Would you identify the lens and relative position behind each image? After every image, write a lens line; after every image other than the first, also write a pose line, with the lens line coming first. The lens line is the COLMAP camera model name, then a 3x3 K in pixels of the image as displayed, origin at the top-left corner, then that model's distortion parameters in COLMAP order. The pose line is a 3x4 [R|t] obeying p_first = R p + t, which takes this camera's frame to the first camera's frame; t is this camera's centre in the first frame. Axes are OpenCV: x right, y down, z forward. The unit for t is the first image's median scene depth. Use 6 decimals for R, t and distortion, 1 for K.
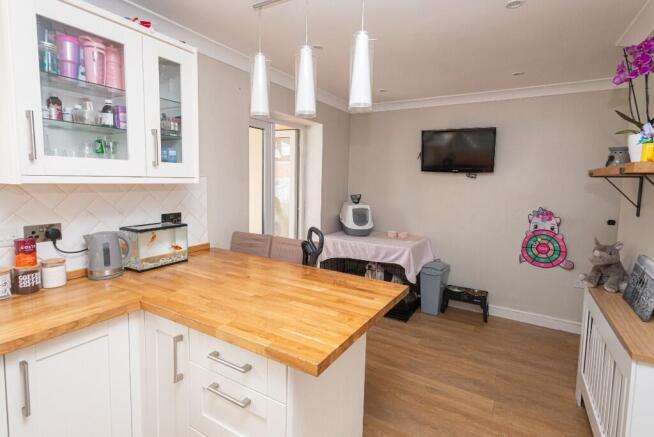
lens RADIAL K [[323.9, 0, 330.4], [0, 323.9, 204.9], [0, 0, 1]] dist [0.030760, -0.012041]
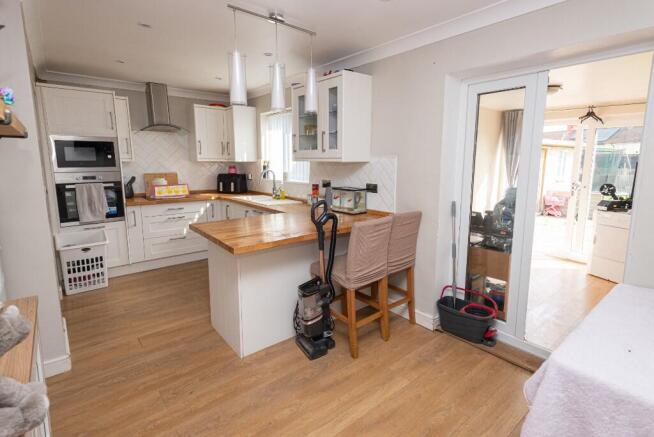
lens RADIAL K [[323.9, 0, 330.4], [0, 323.9, 204.9], [0, 0, 1]] dist [0.030760, -0.012041]
pose [[-0.341201, 0.109434, -0.933598, 1.197273], [-0.092078, 0.984532, 0.149056, -0.103593], [0.935470, 0.136822, -0.325847, 1.702733]]
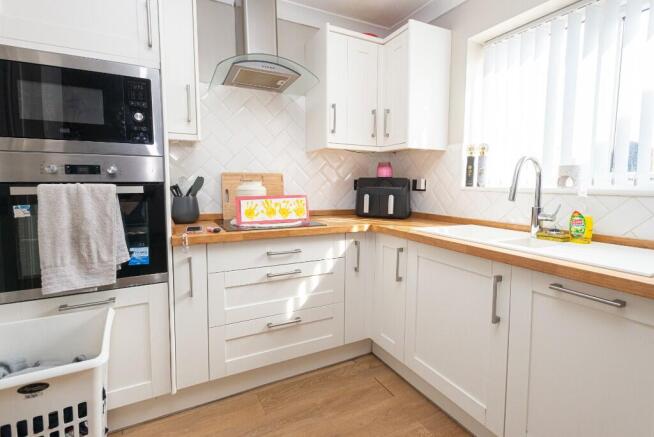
lens RADIAL K [[323.9, 0, 330.4], [0, 323.9, 204.9], [0, 0, 1]] dist [0.030760, -0.012041]
pose [[-0.539476, 0.035197, -0.841265, 0.048624], [-0.091522, 0.990755, 0.100141, 0.140433], [0.837012, 0.131018, -0.531267, 0.428249]]
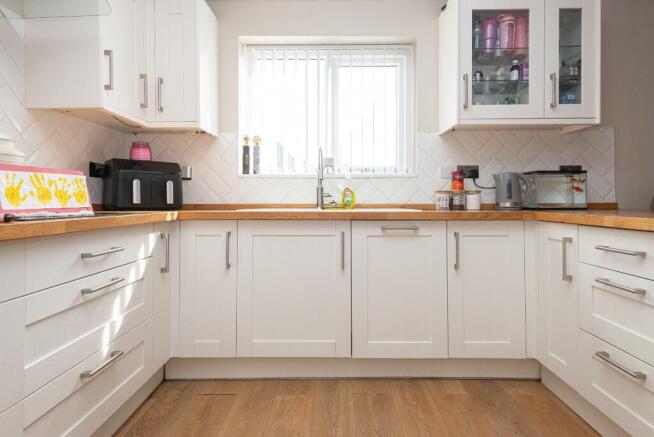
lens RADIAL K [[371.2, 0, 330.6], [0, 371.2, 196.1], [0, 0, 1]] dist [0.017283, -0.000352]
pose [[0.492996, -0.031234, -0.869471, 0.175770], [-0.065987, 0.995135, -0.073164, 0.322390], [0.867525, 0.093443, 0.488537, -0.225917]]
